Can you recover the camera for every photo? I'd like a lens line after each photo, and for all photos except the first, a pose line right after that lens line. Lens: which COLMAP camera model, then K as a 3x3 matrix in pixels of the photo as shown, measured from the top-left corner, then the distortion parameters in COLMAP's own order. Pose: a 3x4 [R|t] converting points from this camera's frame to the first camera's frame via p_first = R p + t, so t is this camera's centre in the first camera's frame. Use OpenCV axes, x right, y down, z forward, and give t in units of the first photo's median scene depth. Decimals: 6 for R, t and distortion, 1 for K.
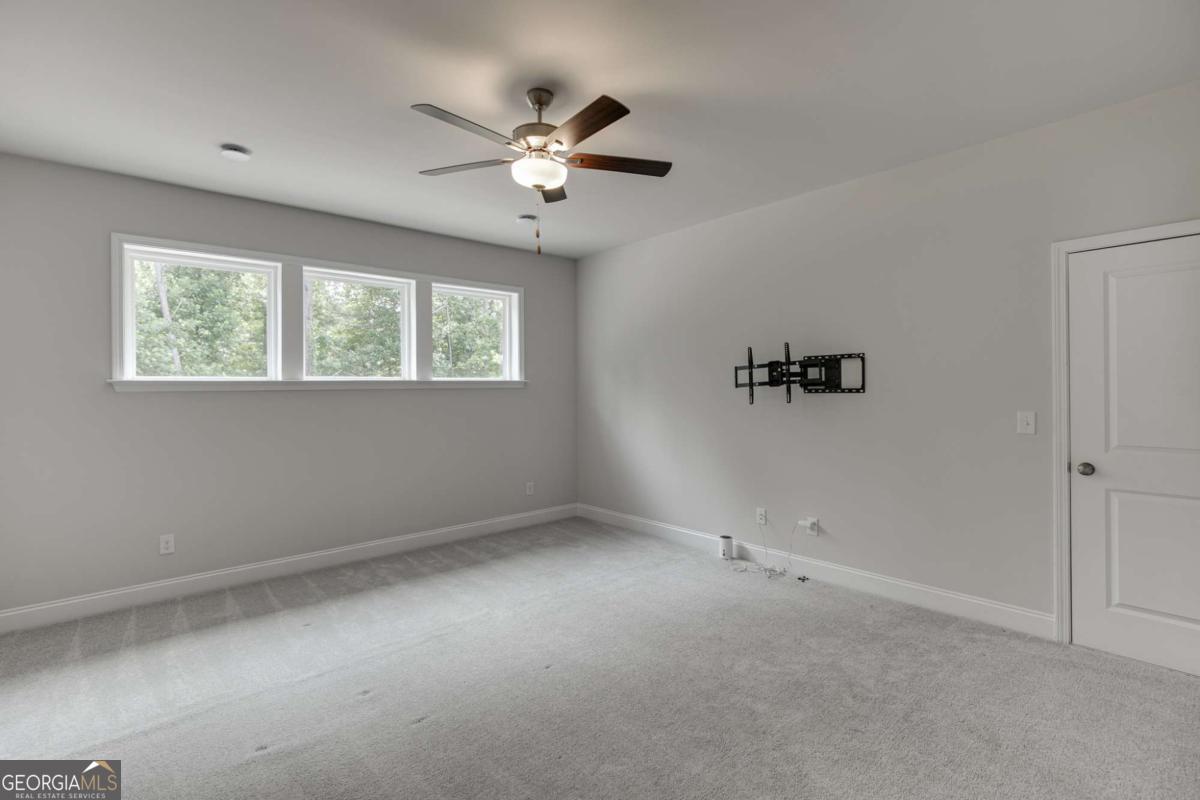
lens RADIAL K [[554.8, 0, 600.0], [0, 554.8, 400.0], [0, 0, 1]] dist [-0.001003, -0.000101]
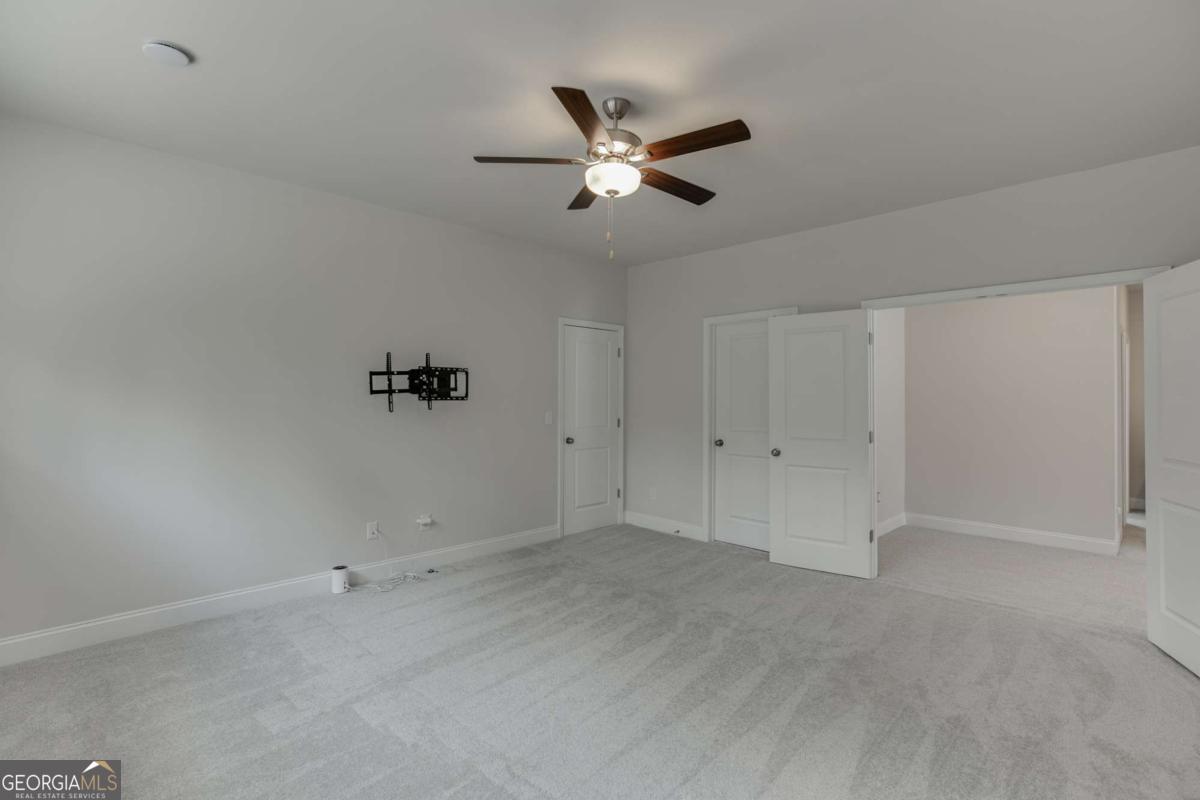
lens RADIAL K [[554.8, 0, 600.0], [0, 554.8, 400.0], [0, 0, 1]] dist [-0.001003, -0.000101]
pose [[-0.058186, -0.000202, 0.998306, -0.744613], [0.009063, 0.999959, 0.000730, -0.011055], [-0.998265, 0.009090, -0.058181, 0.733704]]
